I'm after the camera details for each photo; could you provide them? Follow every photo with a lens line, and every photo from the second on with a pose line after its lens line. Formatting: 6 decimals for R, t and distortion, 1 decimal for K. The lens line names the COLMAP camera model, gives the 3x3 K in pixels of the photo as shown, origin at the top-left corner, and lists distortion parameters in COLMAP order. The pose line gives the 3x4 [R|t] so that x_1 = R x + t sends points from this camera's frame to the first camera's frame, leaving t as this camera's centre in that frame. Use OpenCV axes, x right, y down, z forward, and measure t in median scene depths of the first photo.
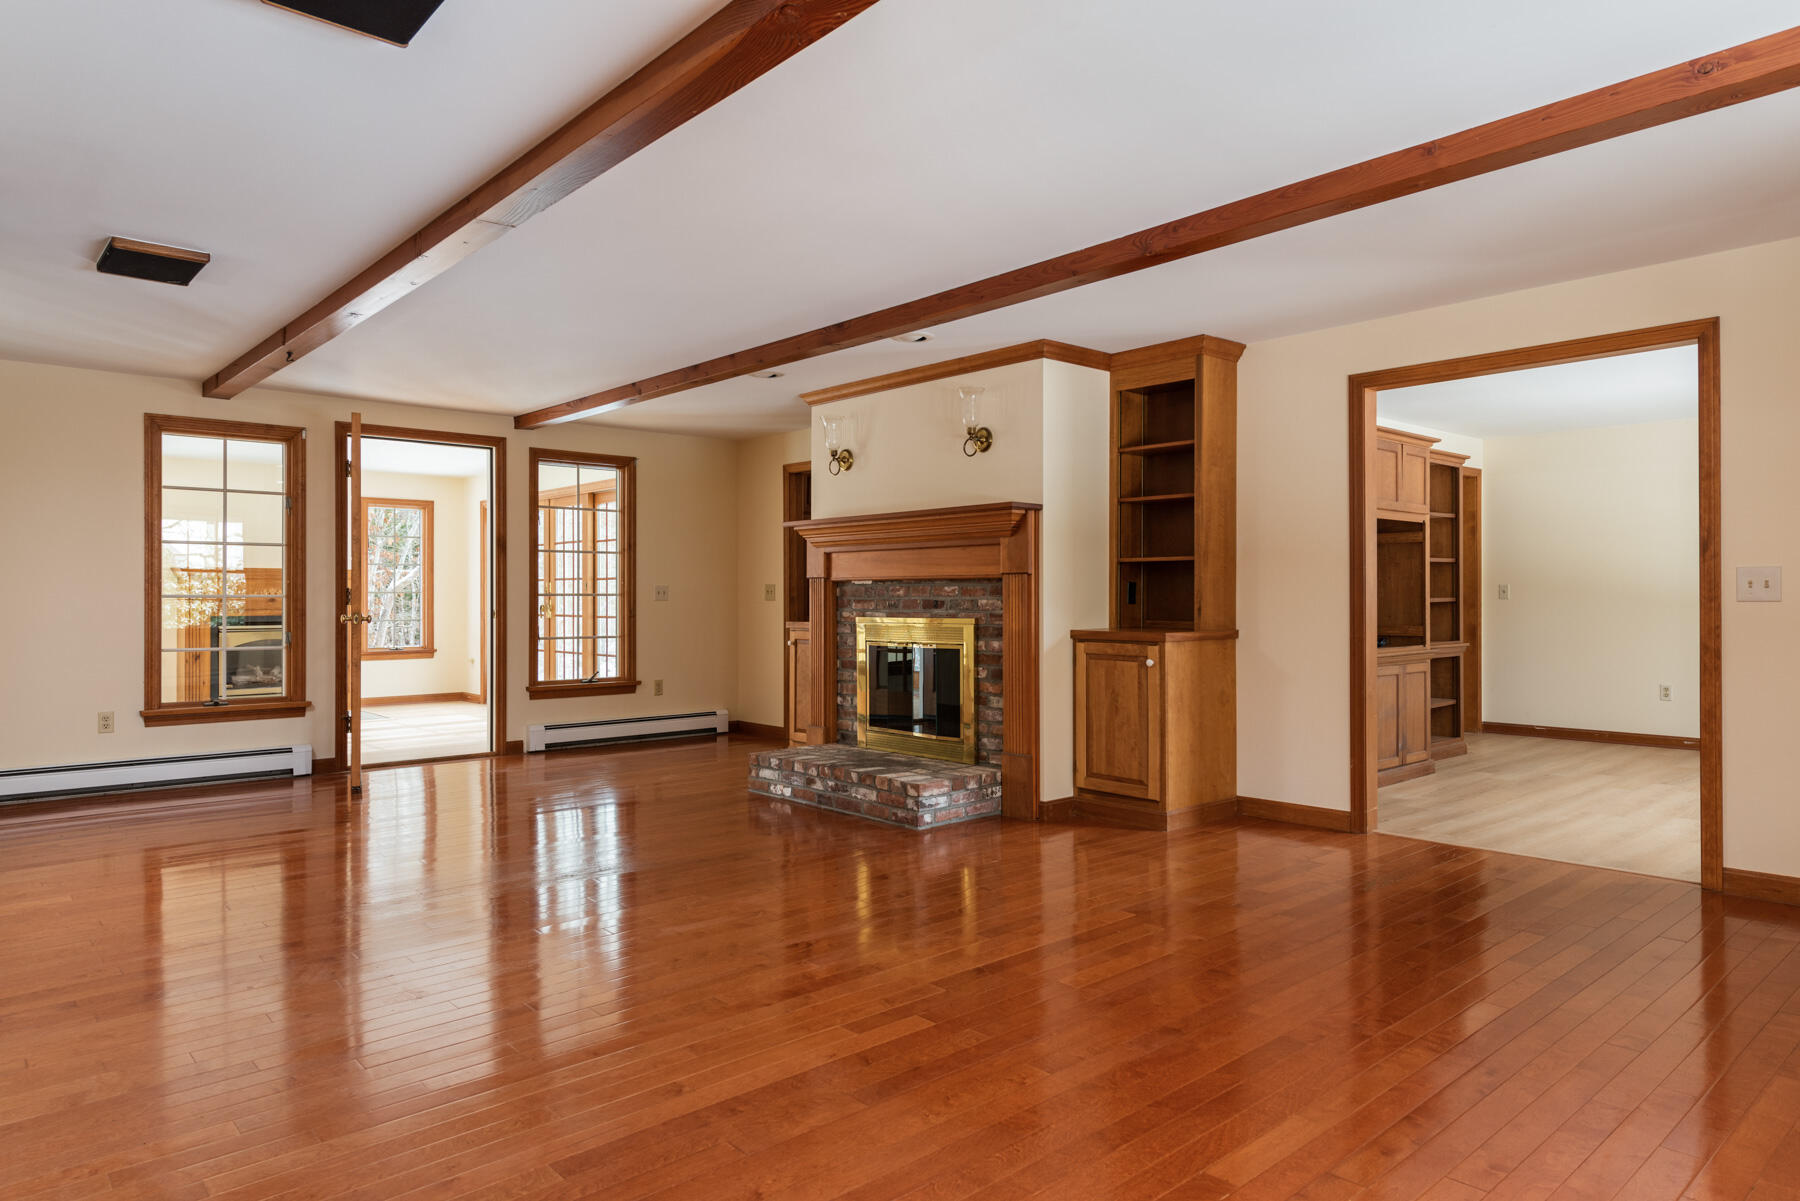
lens RADIAL K [[1080.9, 0, 893.3], [0, 1080.9, 602.3], [0, 0, 1]] dist [0.047156, 0.002877]
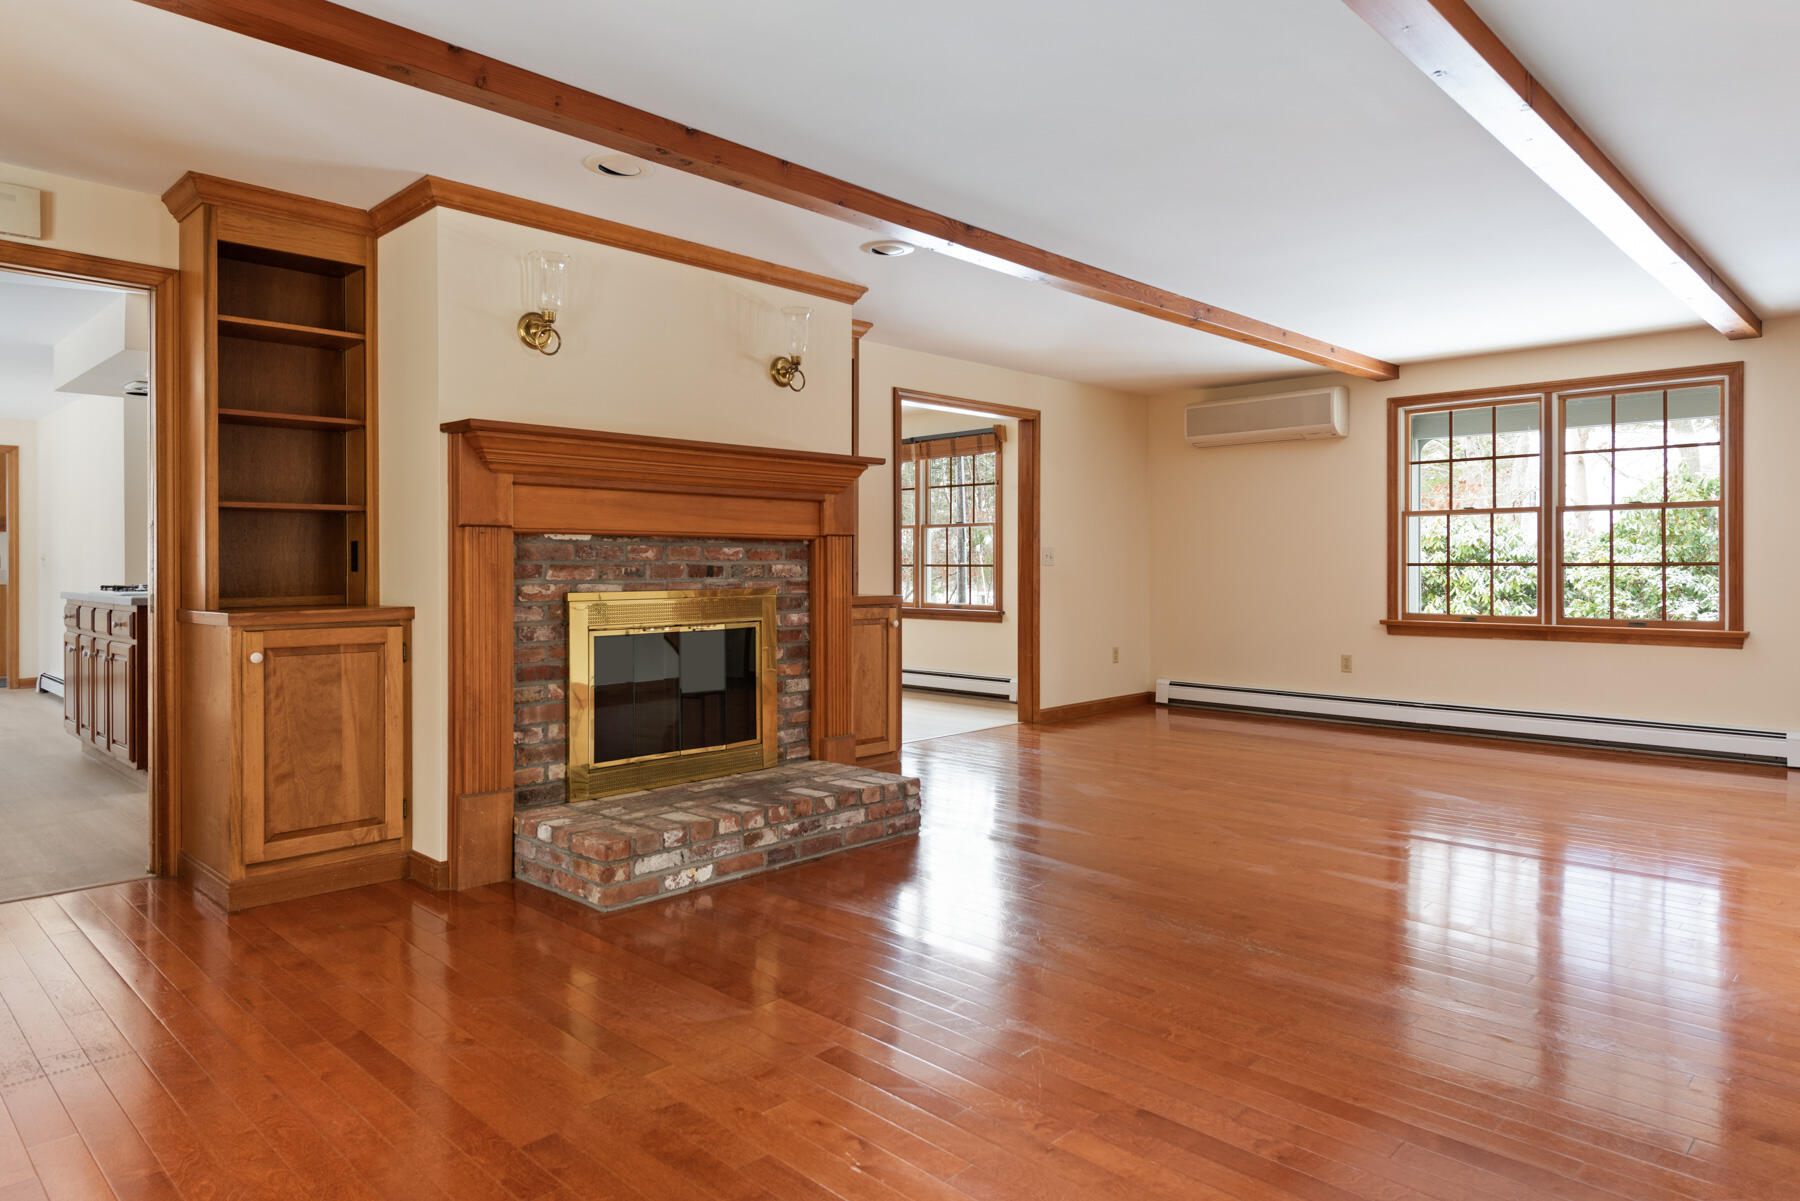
lens RADIAL K [[1080.9, 0, 890.3], [0, 1080.9, 584.0], [0, 0, 1]] dist [0.047156, 0.002877]
pose [[-0.062793, -0.013621, 0.997934, -0.739351], [0.006025, 0.999883, 0.014027, 0.001171], [-0.998008, 0.006893, -0.062704, 0.954463]]
